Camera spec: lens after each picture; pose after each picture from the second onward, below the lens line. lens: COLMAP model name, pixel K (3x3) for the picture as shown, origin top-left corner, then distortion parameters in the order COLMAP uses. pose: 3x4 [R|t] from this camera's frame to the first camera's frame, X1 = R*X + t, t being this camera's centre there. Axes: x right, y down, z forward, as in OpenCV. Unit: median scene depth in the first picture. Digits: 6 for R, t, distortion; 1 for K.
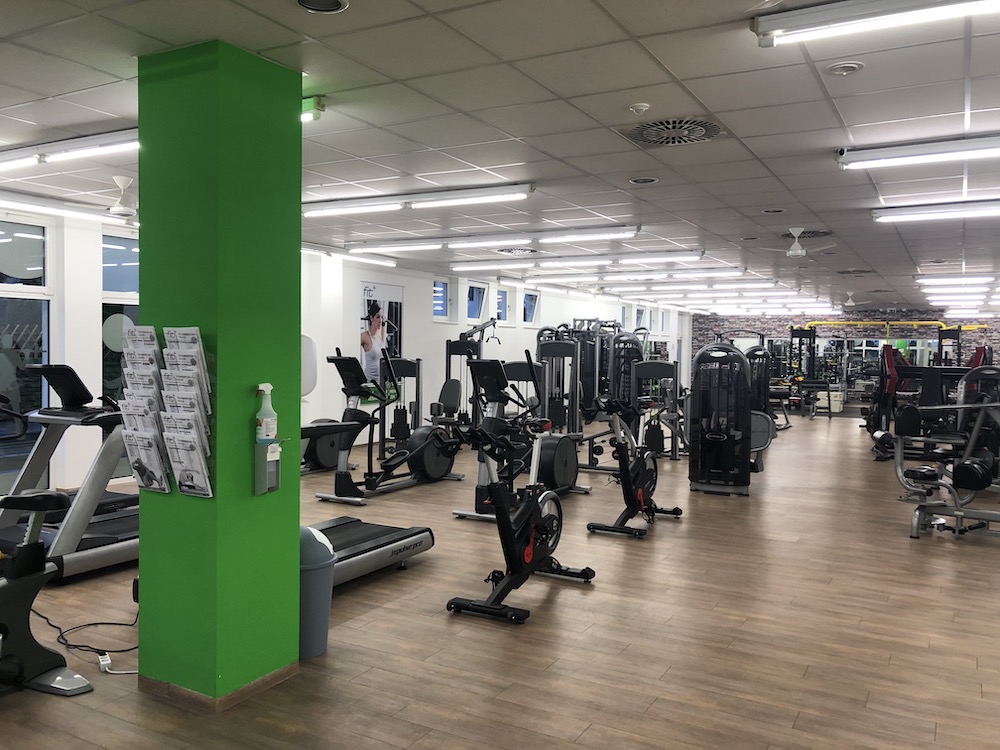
lens RADIAL K [[790.7, 0, 503.8], [0, 790.7, 384.3], [0, 0, 1]] dist [0.056004, -0.164240]
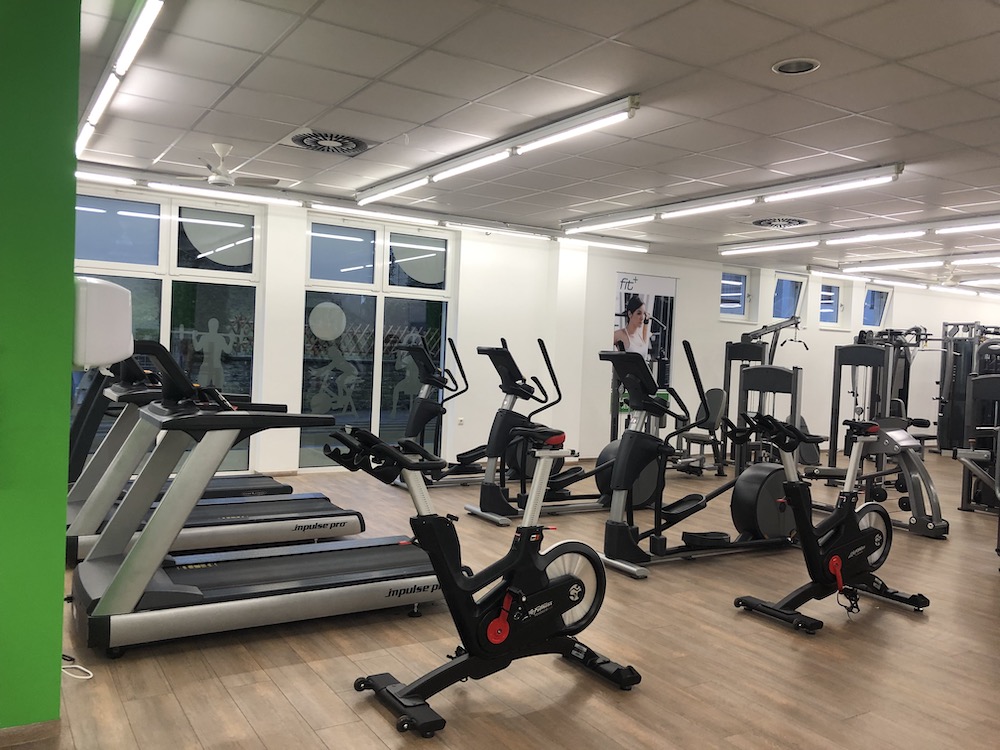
lens RADIAL K [[796.4, 0, 500.0], [0, 796.4, 375.0], [0, 0, 1]] dist [0.061713, -0.162077]
pose [[0.870945, 0.039715, -0.489774, 0.141996], [-0.053927, 0.998433, -0.014934, 0.004305], [0.488413, 0.039418, 0.871722, 0.165365]]
